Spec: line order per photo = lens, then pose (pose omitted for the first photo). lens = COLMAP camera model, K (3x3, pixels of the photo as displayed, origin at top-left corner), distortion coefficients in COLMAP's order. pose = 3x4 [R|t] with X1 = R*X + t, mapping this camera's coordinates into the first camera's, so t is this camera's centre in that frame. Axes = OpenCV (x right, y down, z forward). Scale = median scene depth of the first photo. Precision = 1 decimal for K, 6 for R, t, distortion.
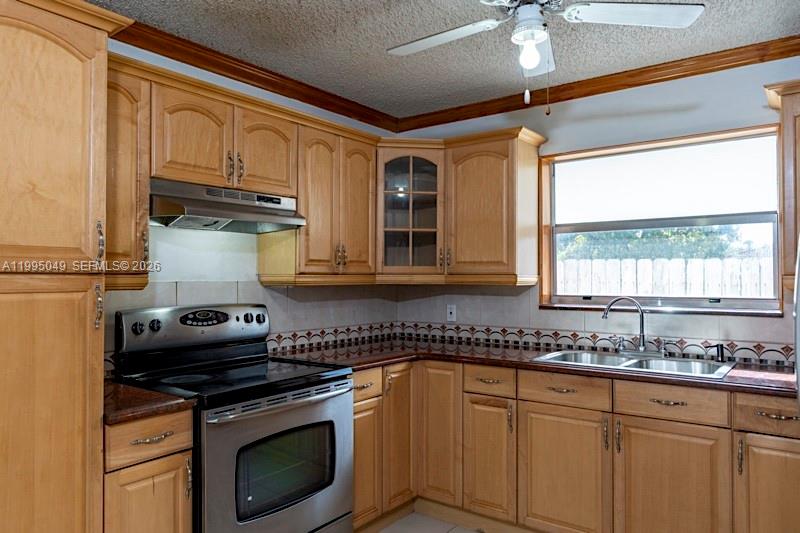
lens RADIAL K [[557.2, 0, 415.1], [0, 557.2, 264.2], [0, 0, 1]] dist [0.004415, 0.006043]
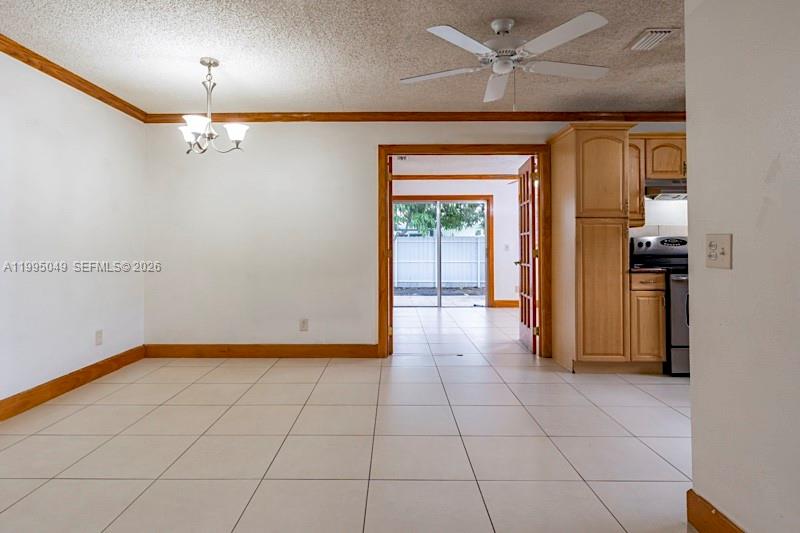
lens RADIAL K [[461.6, 0, 375.4], [0, 461.6, 238.2], [0, 0, 1]] dist [0.003656, 0.001667]
pose [[0.565132, -0.014051, -0.824881, 0.385577], [0.014549, 0.999869, -0.007064, 0.071590], [0.824872, -0.008009, 0.565263, -0.823697]]
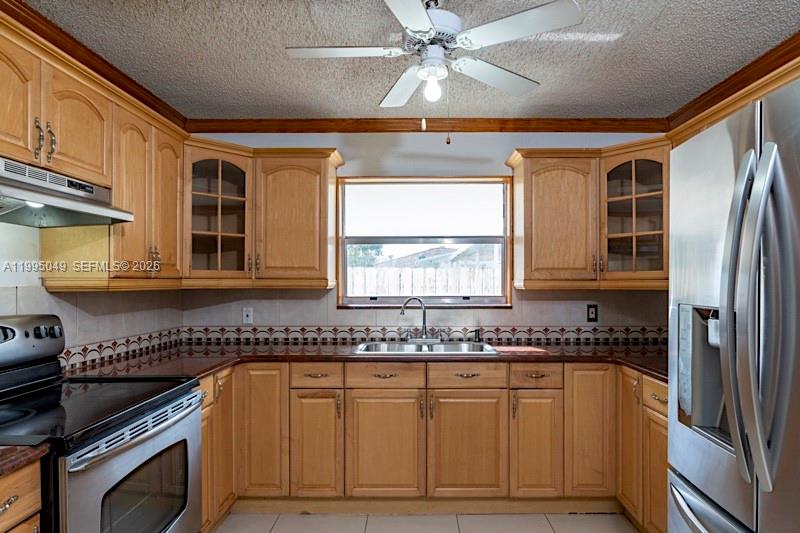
lens RADIAL K [[457.3, 0, 408.4], [0, 457.3, 281.3], [0, 0, 1]] dist [-0.010241, 0.000619]
pose [[0.814780, -0.000328, 0.579770, -0.244486], [-0.012961, 0.999740, 0.018780, 0.003856], [-0.579625, -0.022816, 0.814564, 0.165998]]
